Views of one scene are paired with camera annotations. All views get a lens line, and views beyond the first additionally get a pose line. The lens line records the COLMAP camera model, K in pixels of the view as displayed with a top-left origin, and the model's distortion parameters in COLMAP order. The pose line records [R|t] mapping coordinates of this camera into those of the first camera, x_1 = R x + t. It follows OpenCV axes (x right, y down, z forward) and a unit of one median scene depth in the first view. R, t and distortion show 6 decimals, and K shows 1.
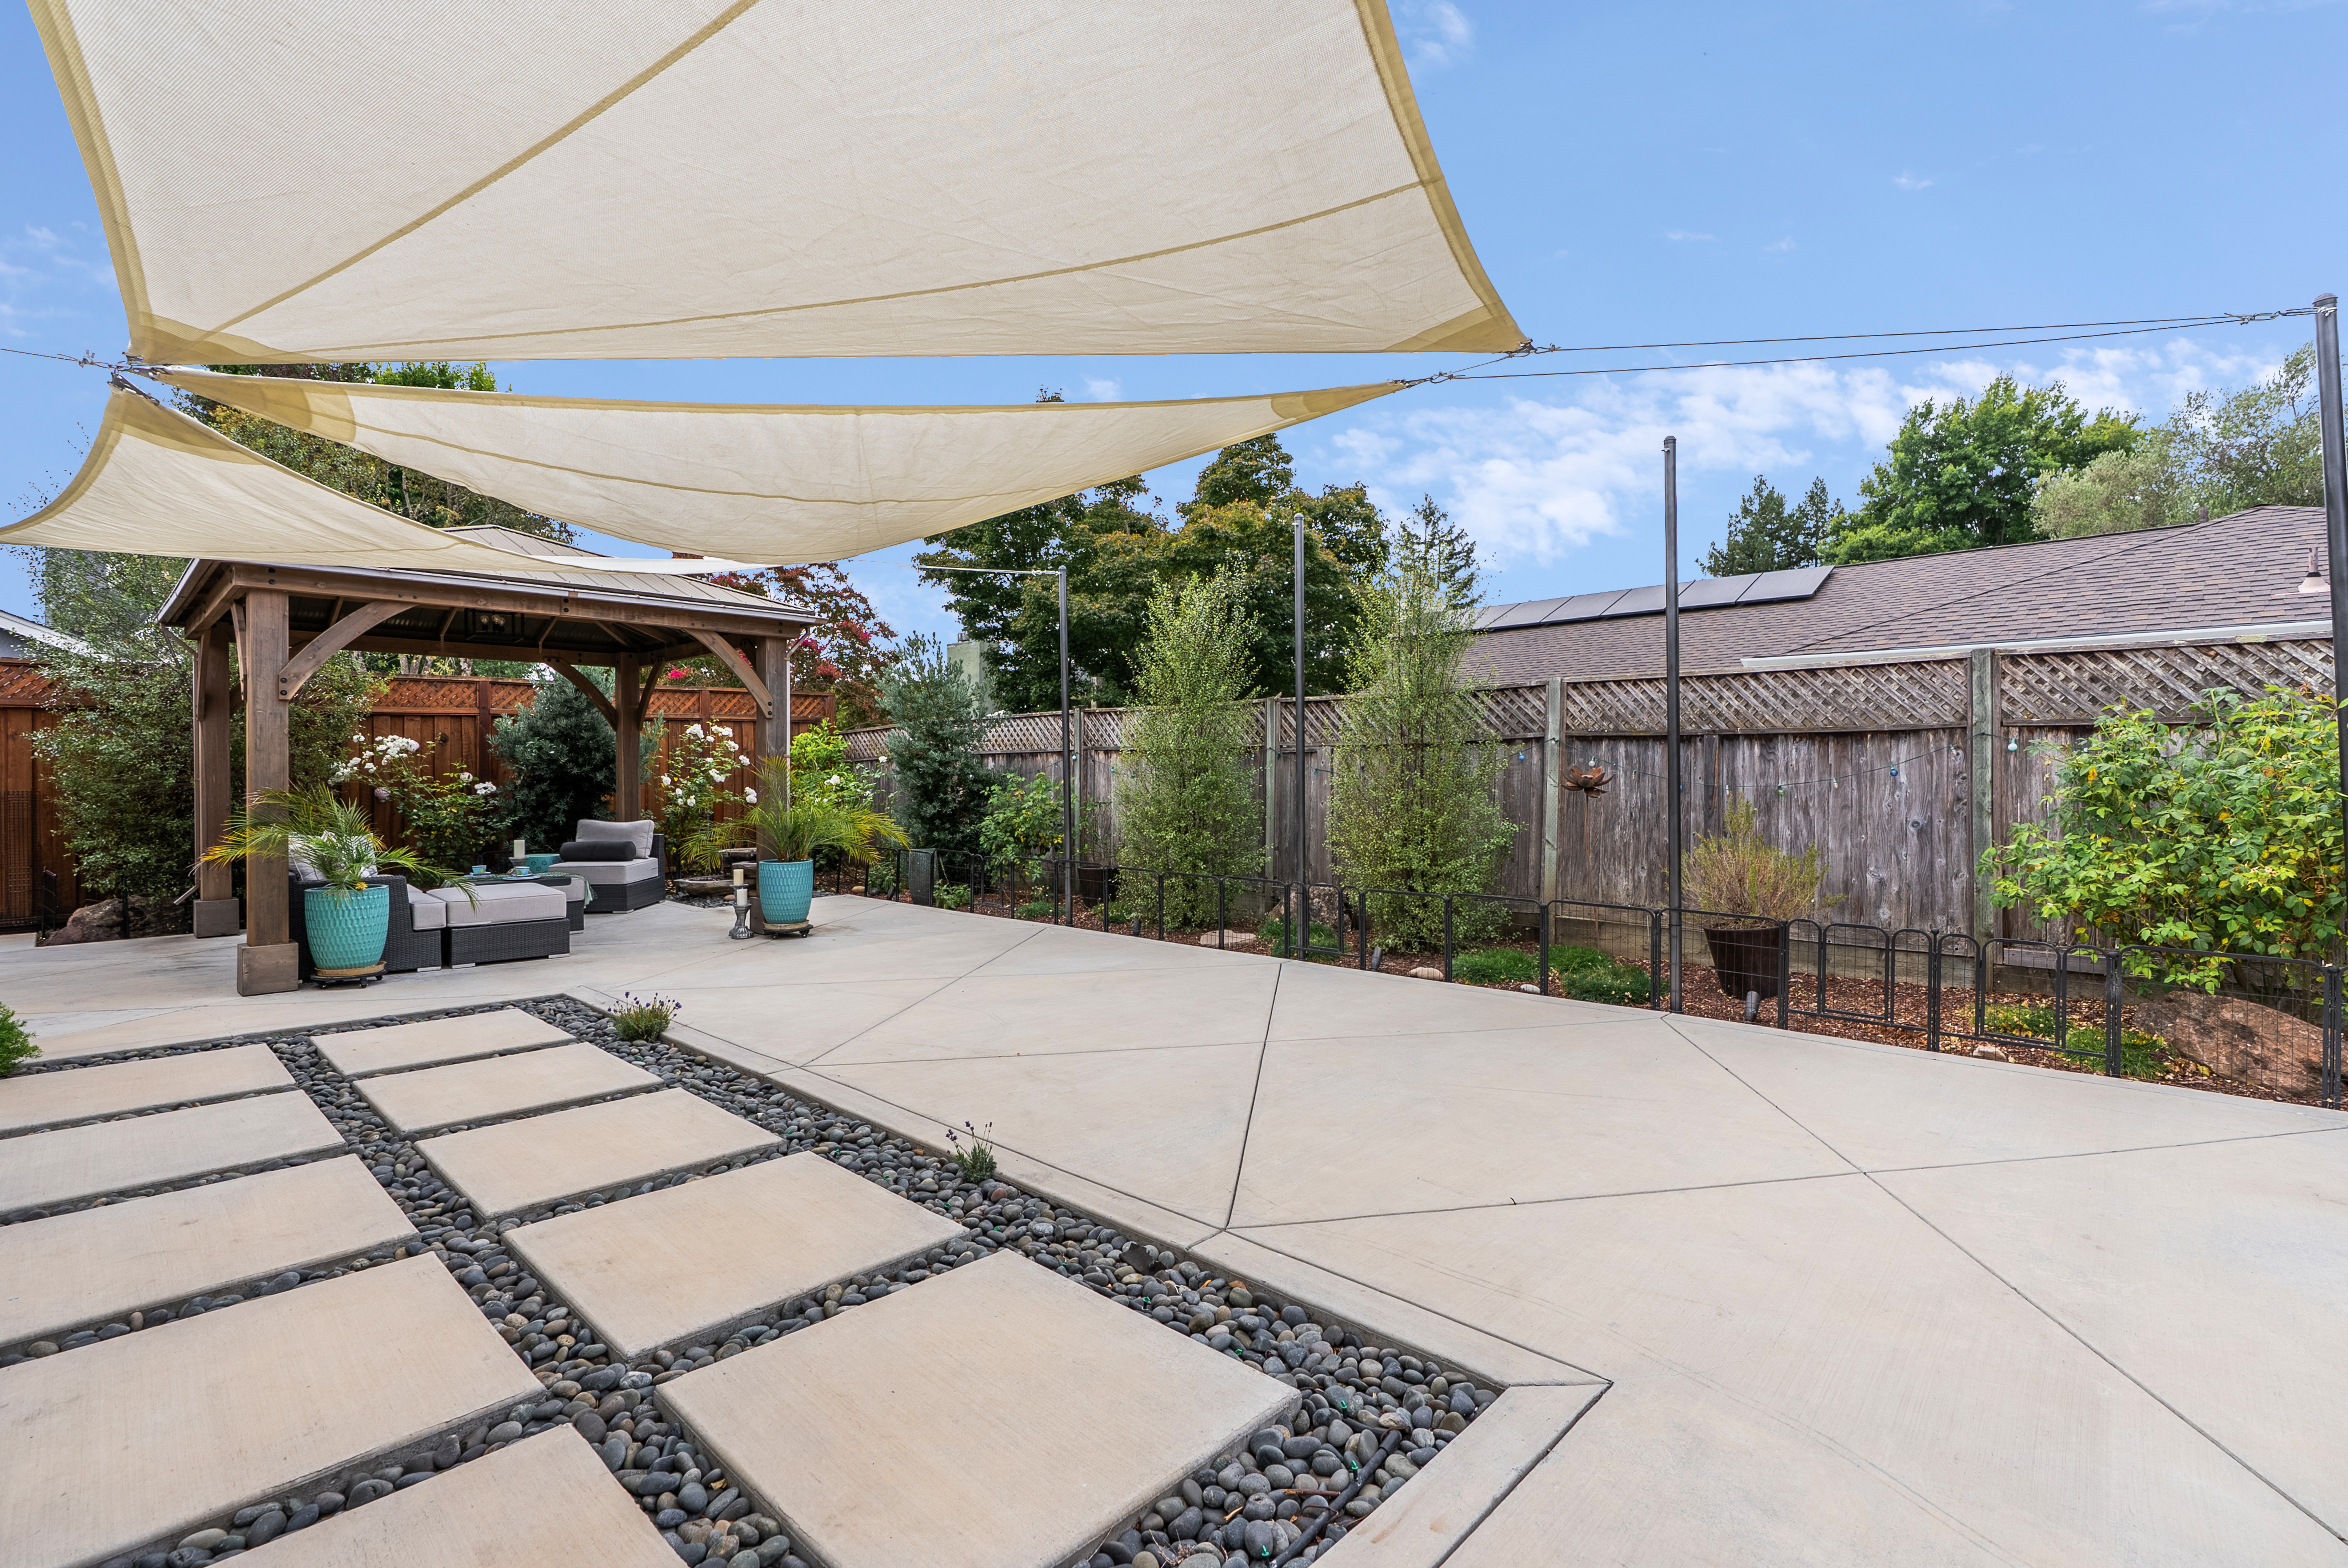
lens RADIAL K [[1065.0, 0, 1184.8], [0, 1065.0, 774.9], [0, 0, 1]] dist [-0.010632, 0.003976]
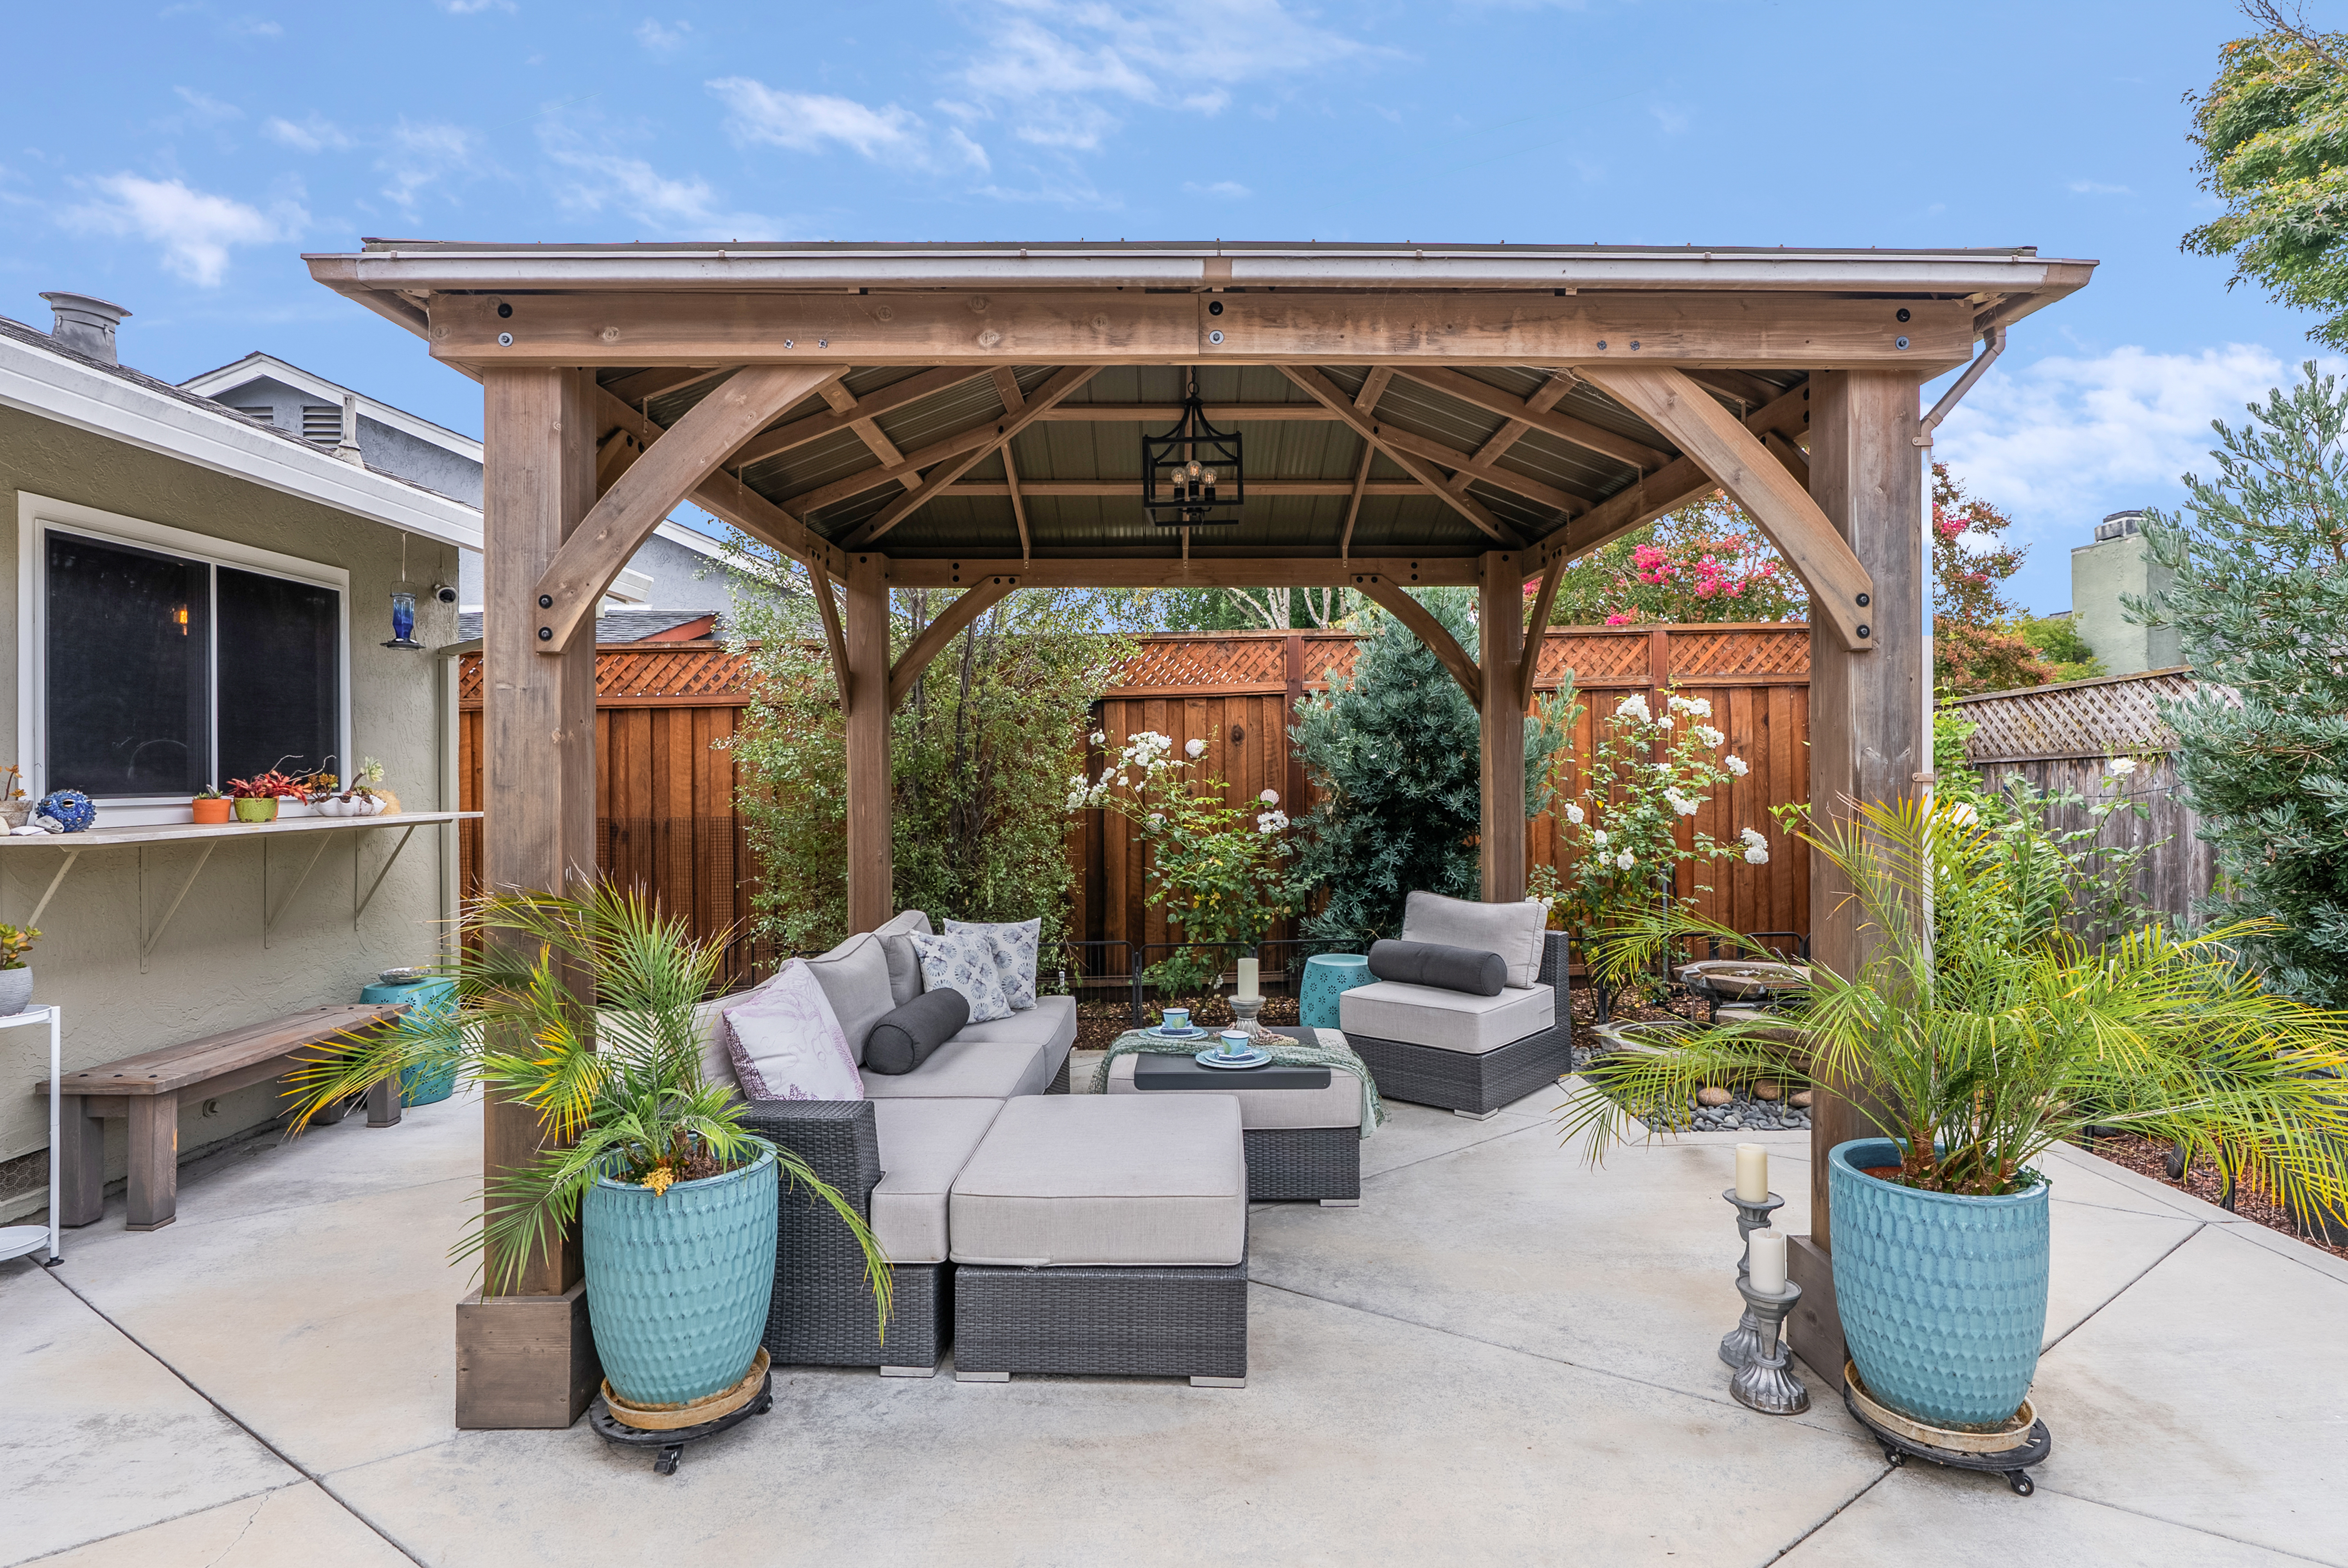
lens RADIAL K [[1252.7, 0, 1176.6], [0, 1252.7, 770.0], [0, 0, 1]] dist [0.003146, 0.000942]
pose [[0.699272, 0.002627, -0.714851, -0.212758], [0.001308, 0.999987, 0.004954, -0.017650], [0.714855, -0.004399, 0.699259, 0.482856]]
